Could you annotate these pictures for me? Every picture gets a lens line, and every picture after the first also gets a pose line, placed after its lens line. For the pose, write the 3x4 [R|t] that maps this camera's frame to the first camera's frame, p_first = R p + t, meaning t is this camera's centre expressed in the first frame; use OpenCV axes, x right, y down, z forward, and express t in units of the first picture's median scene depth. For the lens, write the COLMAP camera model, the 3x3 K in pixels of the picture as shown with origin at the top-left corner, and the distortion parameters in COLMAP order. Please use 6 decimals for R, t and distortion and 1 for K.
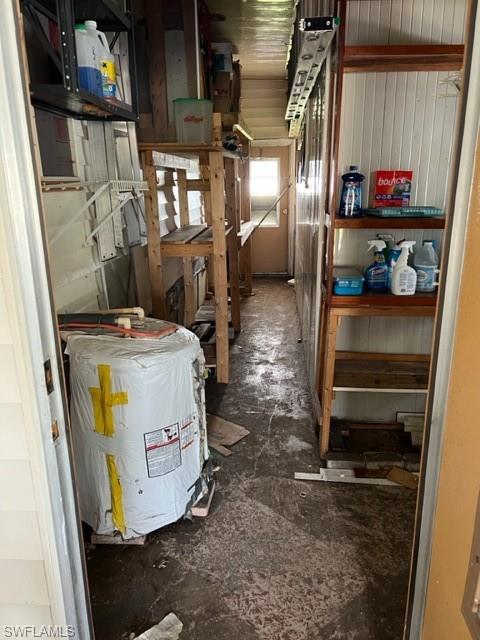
lens RADIAL K [[485.5, 0, 240.1], [0, 485.5, 316.0], [0, 0, 1]] dist [0.061188, -0.067755]
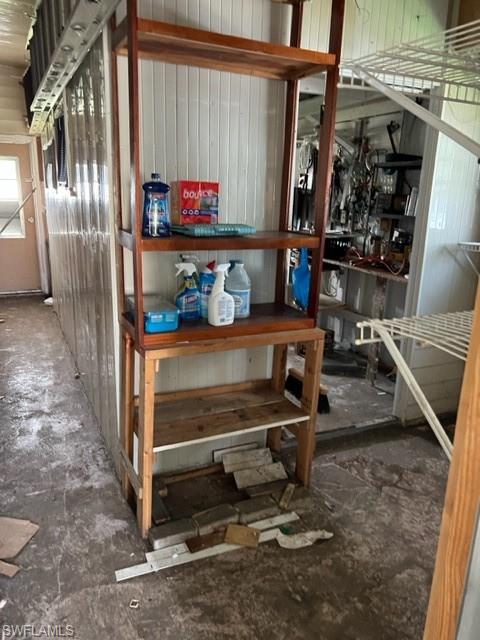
lens RADIAL K [[485.5, 0, 240.1], [0, 485.5, 316.0], [0, 0, 1]] dist [0.061188, -0.067755]
pose [[0.872885, -0.088713, 0.479793, -0.046218], [0.095083, 0.995408, 0.011066, -0.060105], [-0.478572, 0.035961, 0.877312, 0.207796]]
